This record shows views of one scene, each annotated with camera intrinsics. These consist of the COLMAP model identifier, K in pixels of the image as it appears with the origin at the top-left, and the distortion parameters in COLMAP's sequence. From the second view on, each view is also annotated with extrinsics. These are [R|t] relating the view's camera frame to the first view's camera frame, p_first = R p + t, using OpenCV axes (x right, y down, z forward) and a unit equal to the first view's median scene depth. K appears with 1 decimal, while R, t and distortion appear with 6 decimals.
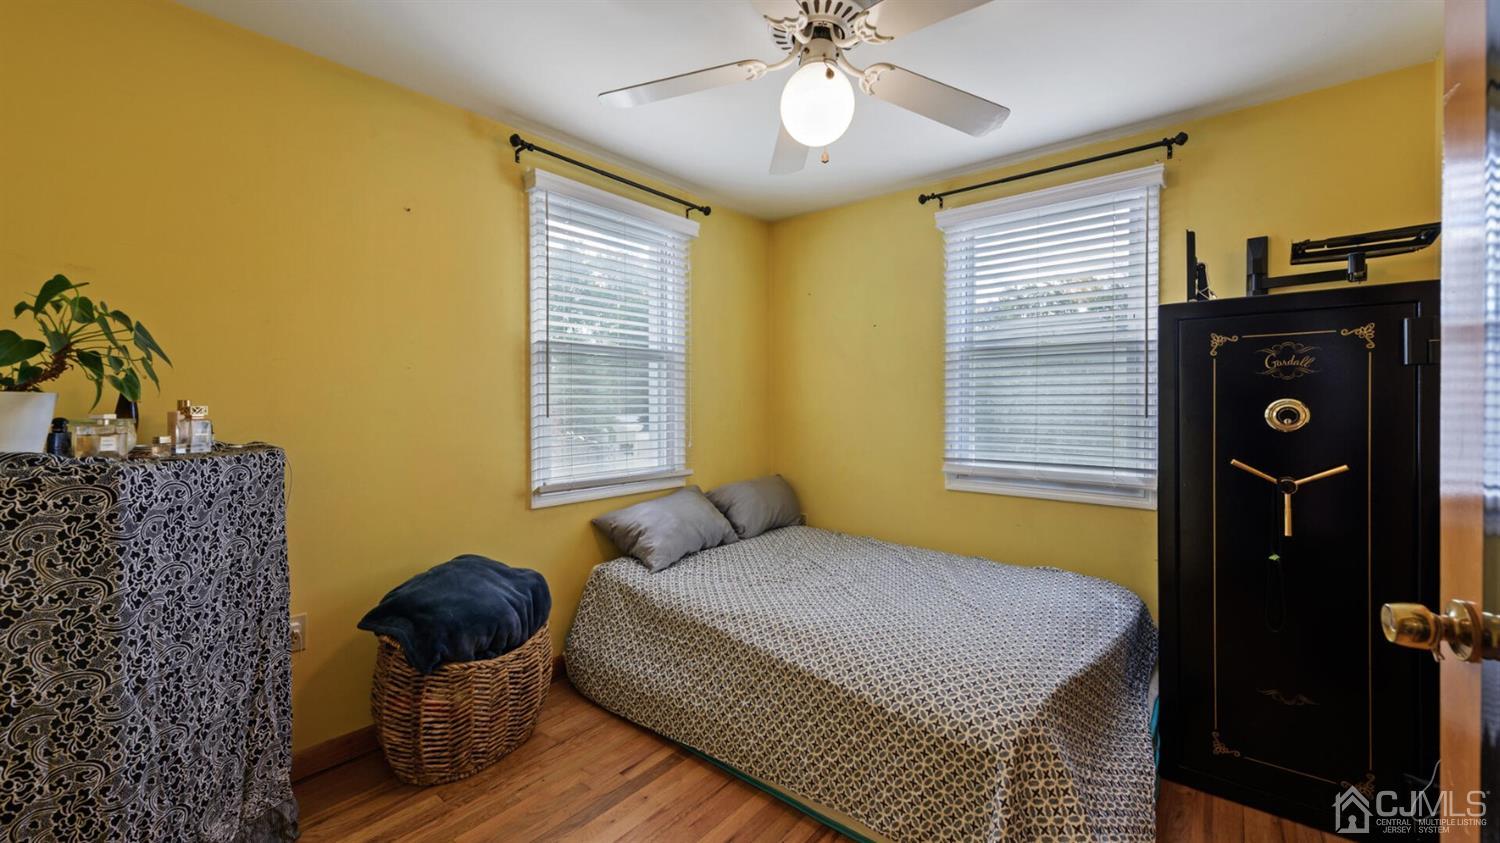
lens RADIAL K [[594.6, 0, 746.5], [0, 594.6, 411.8], [0, 0, 1]] dist [0.012580, -0.001470]
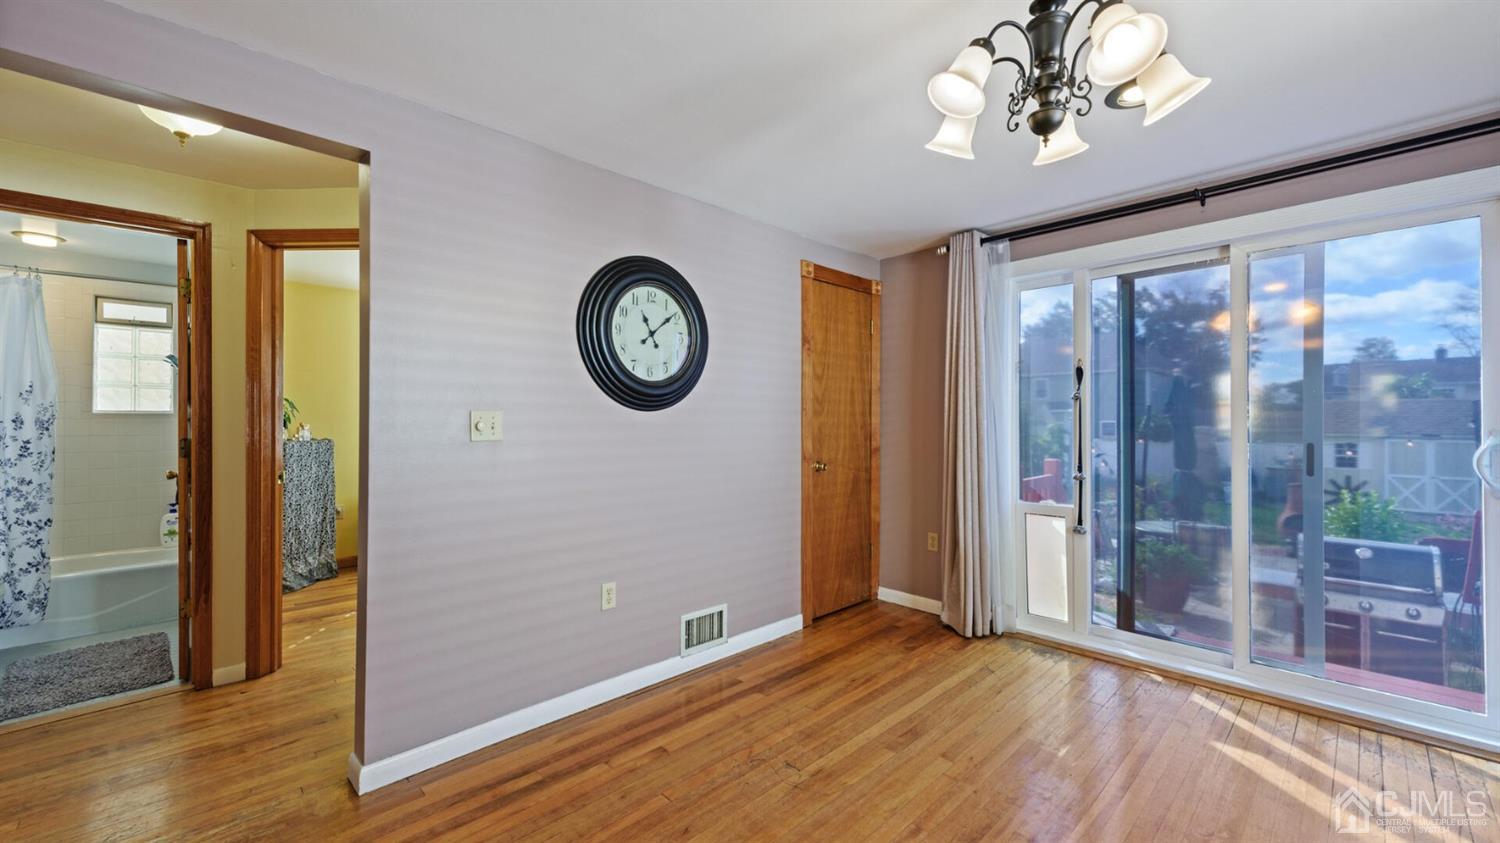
lens RADIAL K [[594.6, 0, 753.3], [0, 594.6, 415.4], [0, 0, 1]] dist [0.012580, -0.001470]
pose [[0.995394, 0.002847, -0.095824, 1.564134], [-0.004012, 0.999920, -0.011966, -0.030176], [0.095782, 0.012296, 0.995326, -1.729217]]
